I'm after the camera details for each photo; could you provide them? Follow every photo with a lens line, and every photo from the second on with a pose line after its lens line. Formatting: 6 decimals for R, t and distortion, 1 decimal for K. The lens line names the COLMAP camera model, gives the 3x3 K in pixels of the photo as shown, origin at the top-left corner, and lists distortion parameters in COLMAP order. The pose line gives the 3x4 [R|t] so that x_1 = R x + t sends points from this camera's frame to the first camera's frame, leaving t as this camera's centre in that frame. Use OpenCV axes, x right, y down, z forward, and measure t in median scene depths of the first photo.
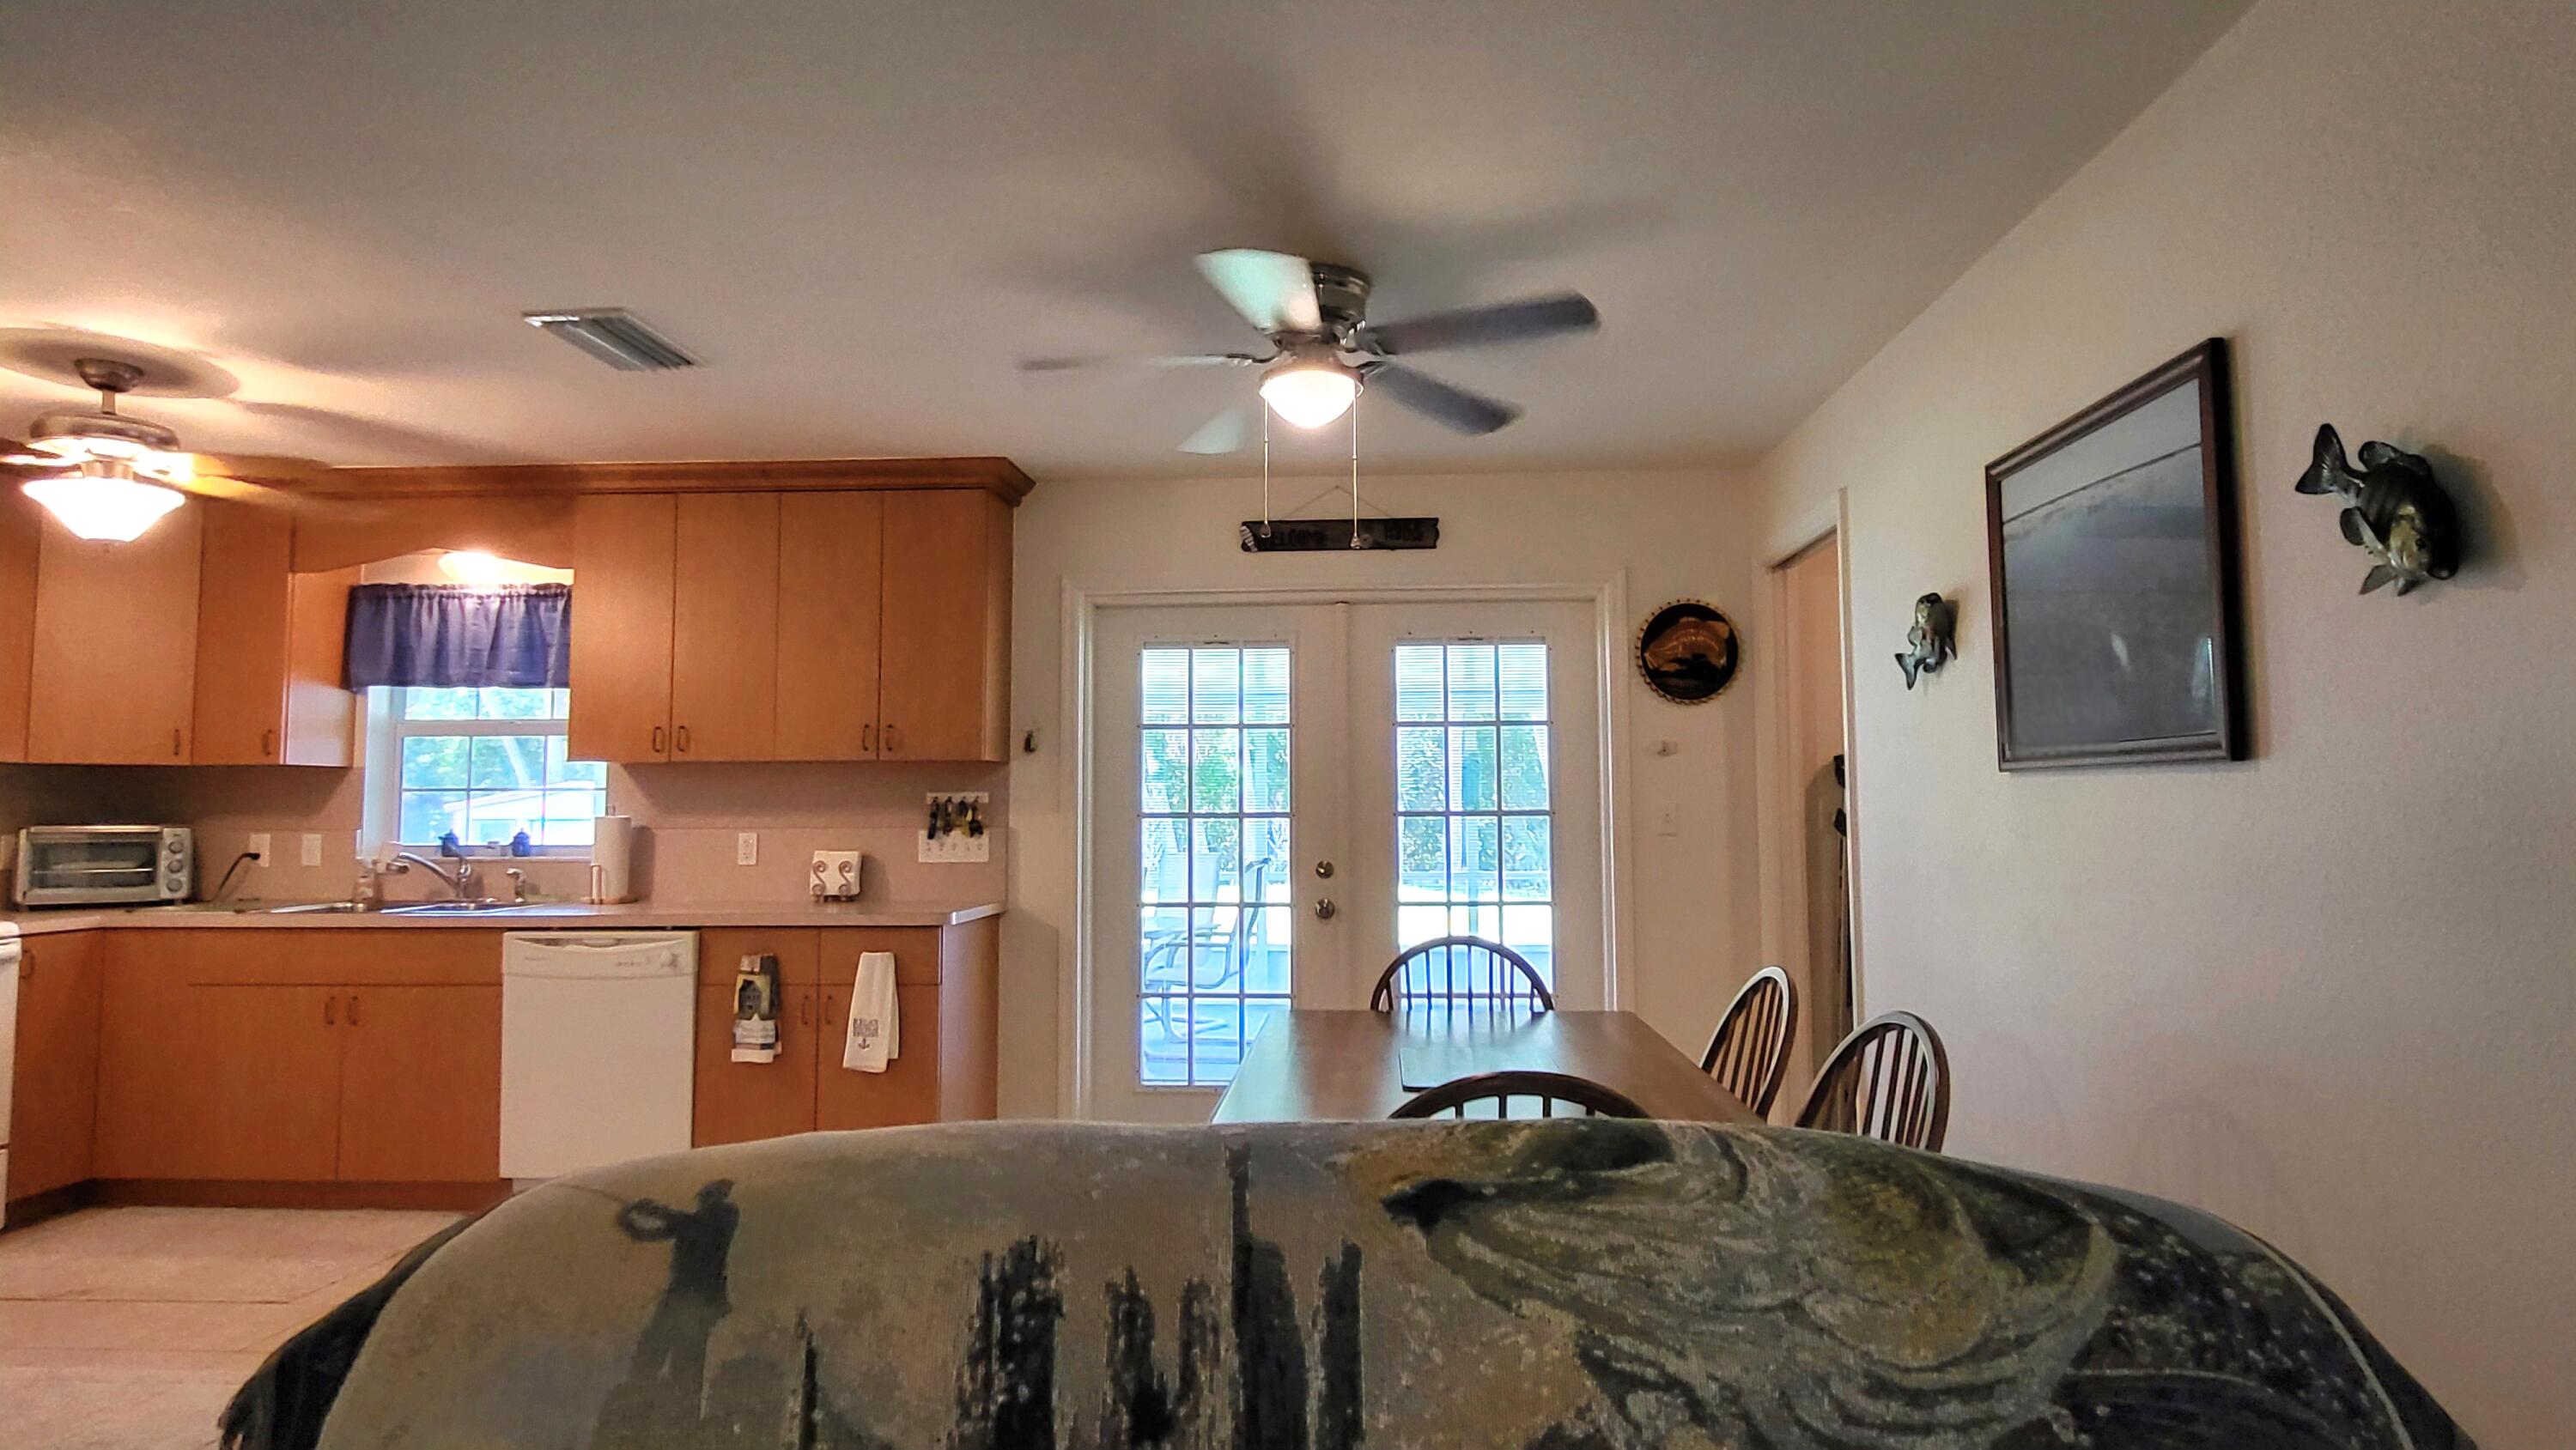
lens RADIAL K [[1483.7, 0, 1288.0], [0, 1483.7, 725.0], [0, 0, 1]] dist [0.012409, 0.001273]
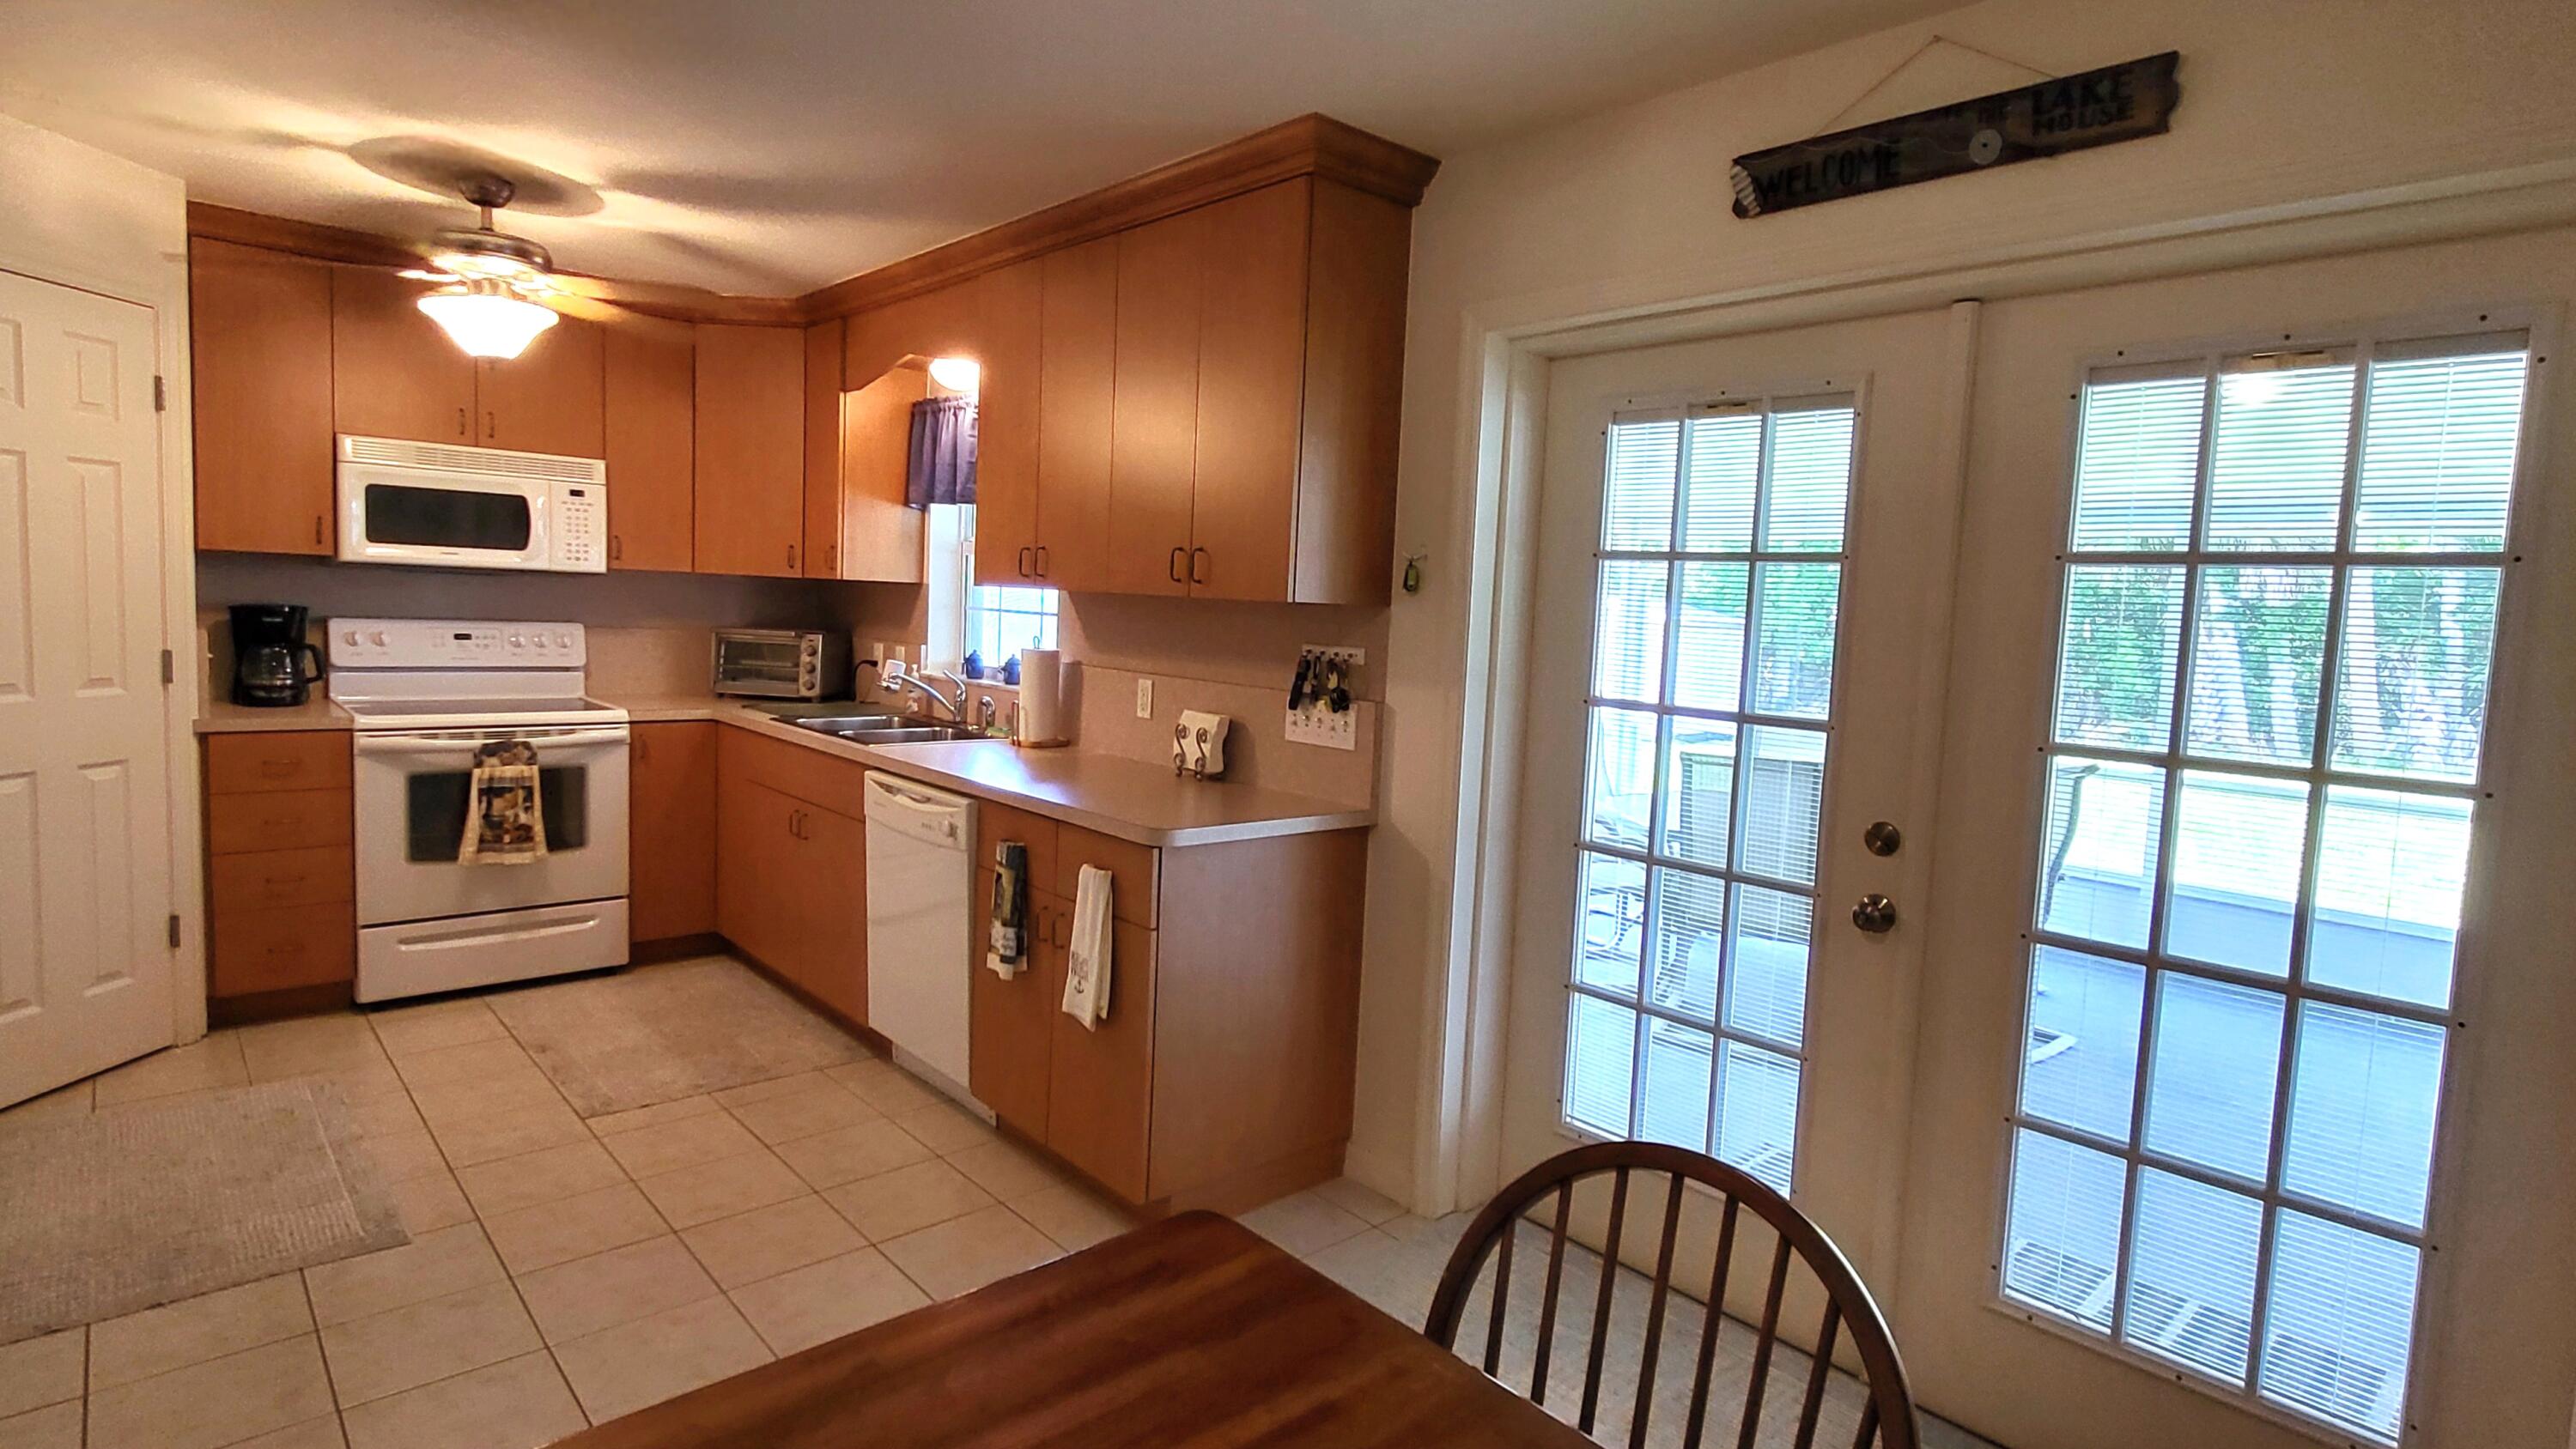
lens RADIAL K [[1290.2, 0, 1302.2], [0, 1290.2, 718.4], [0, 0, 1]] dist [0.002415, 0.000385]
pose [[0.717191, 0.101473, -0.689449, 0.191814], [-0.010496, 0.990802, 0.134908, -0.002831], [0.696798, -0.089518, 0.711659, 0.560437]]
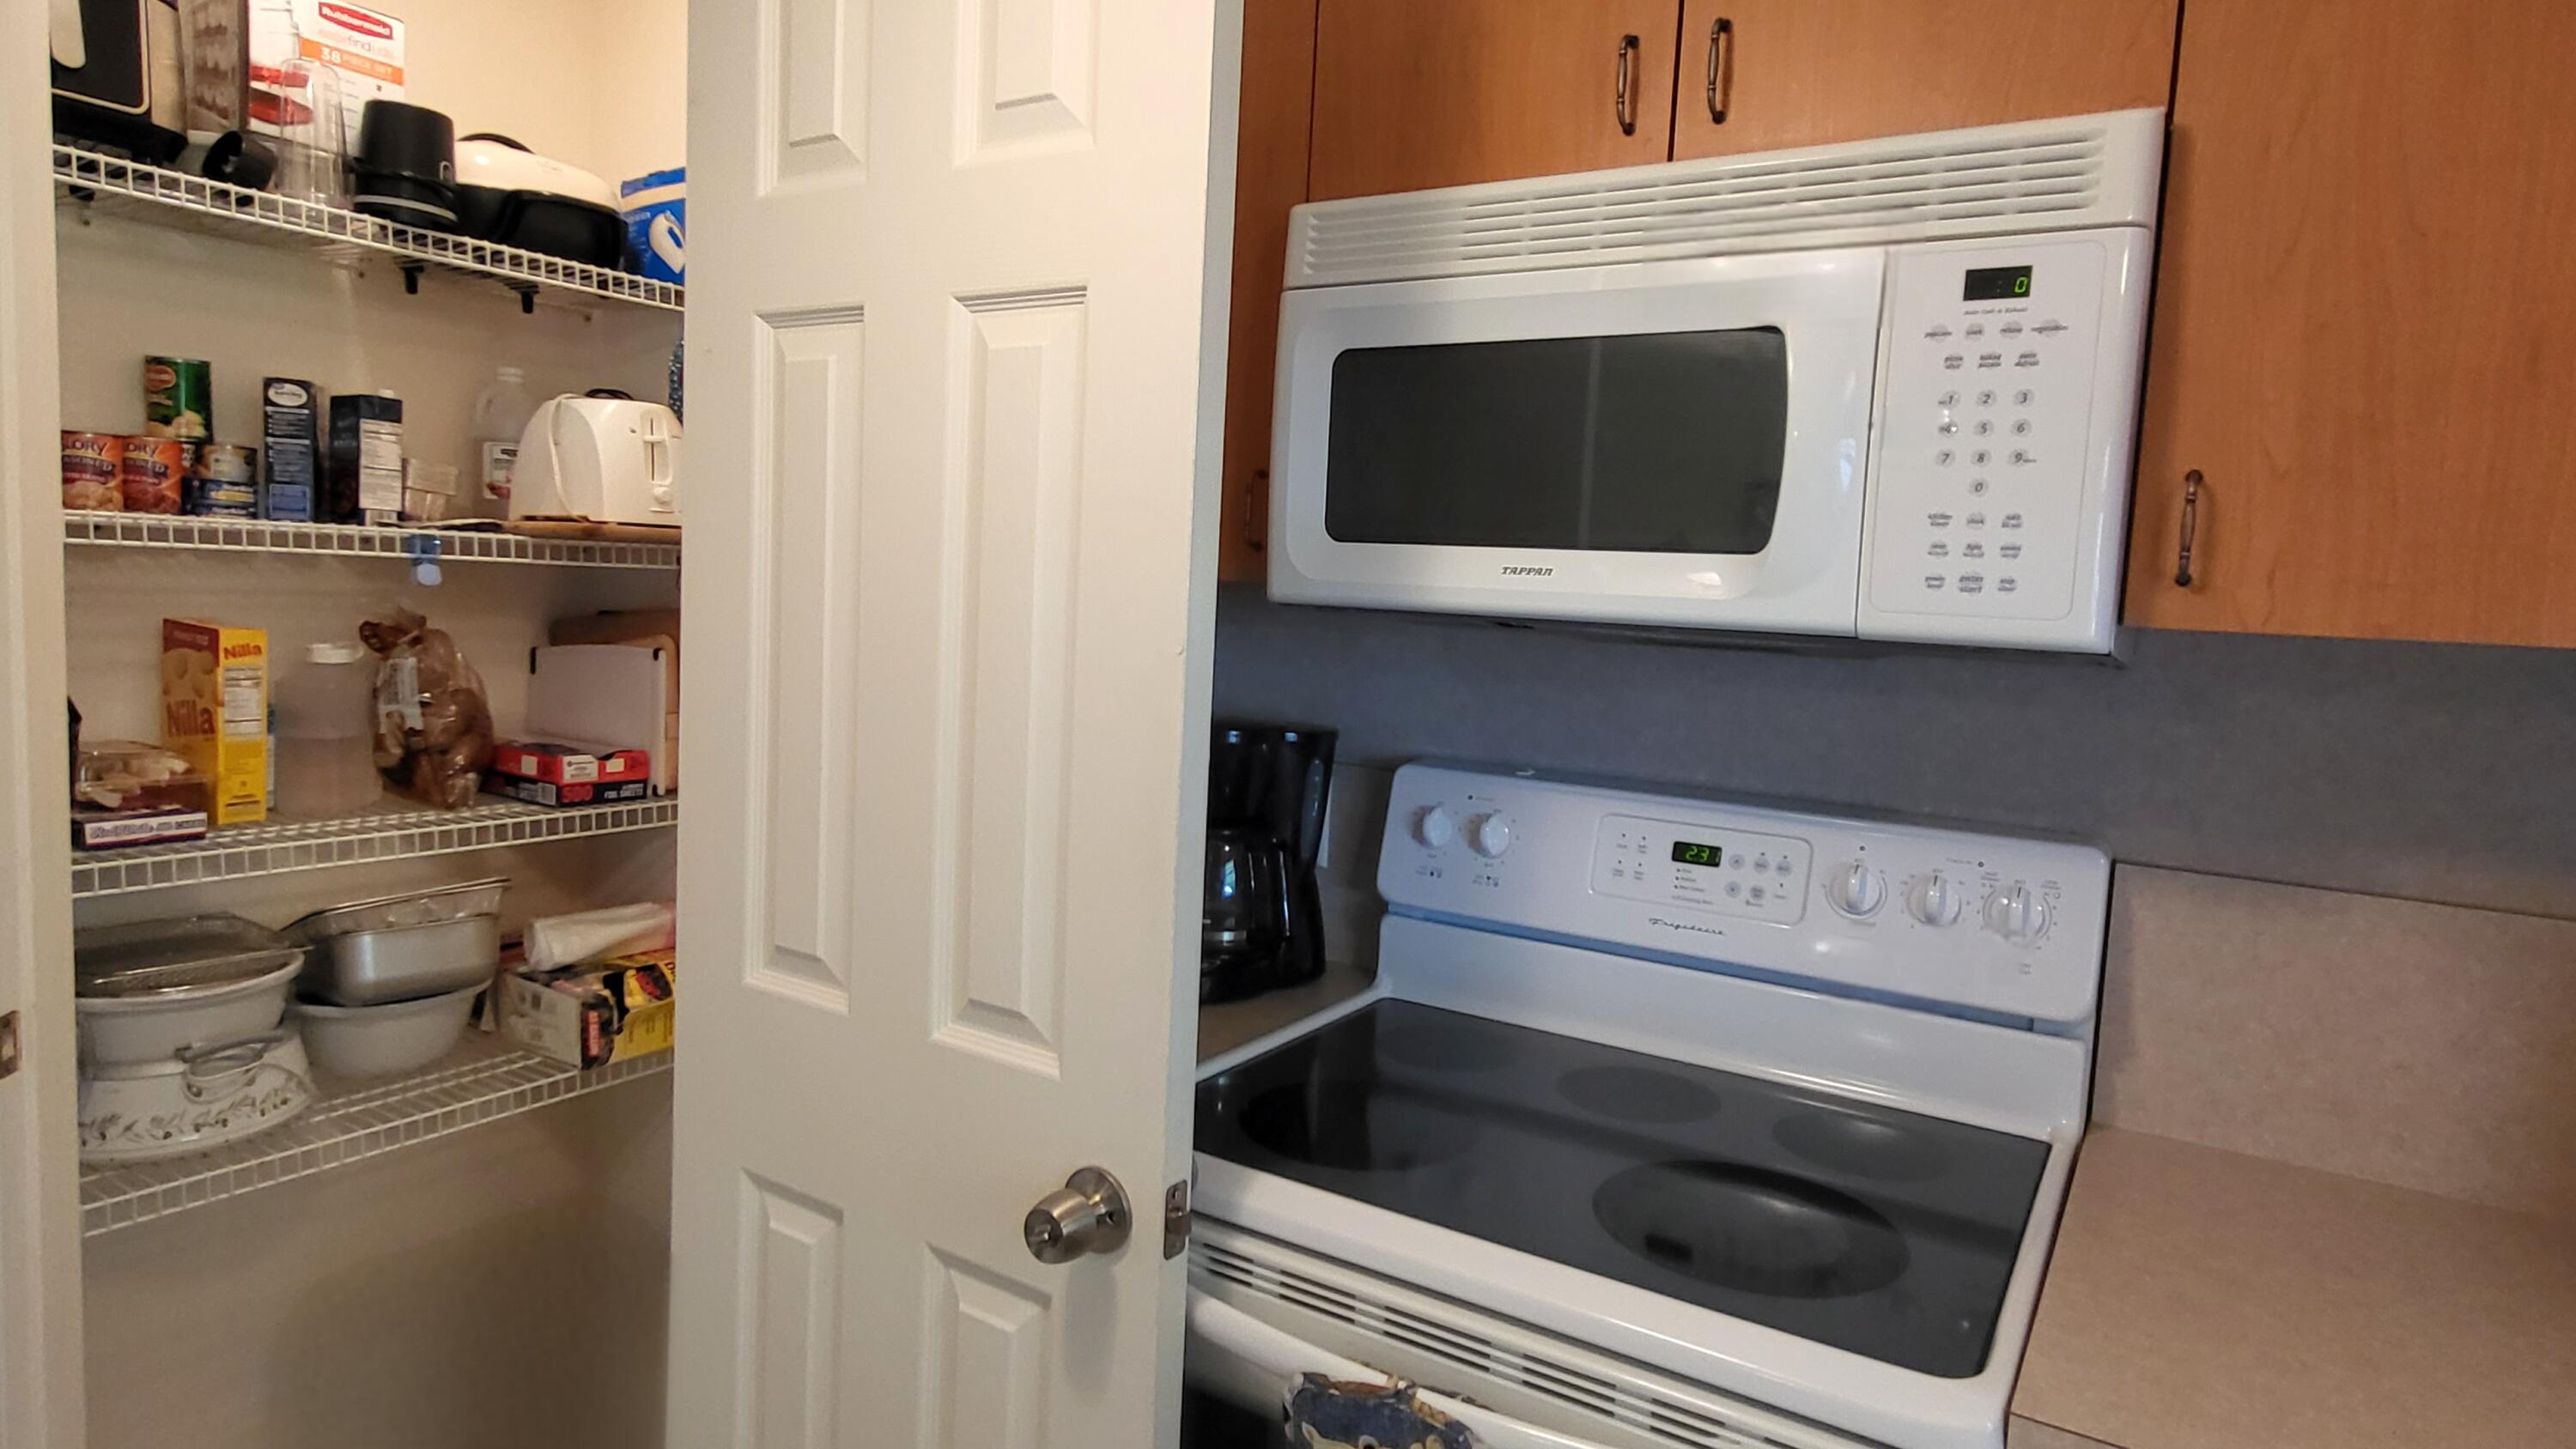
lens RADIAL K [[1483.6, 0, 1288.0], [0, 1483.6, 724.5], [0, 0, 1]] dist [0.012409, 0.001273]
pose [[-0.474737, 0.063531, -0.877832, -0.535157], [0.002851, 0.997497, 0.070650, 0.018358], [0.880123, 0.031037, -0.473730, 0.869506]]
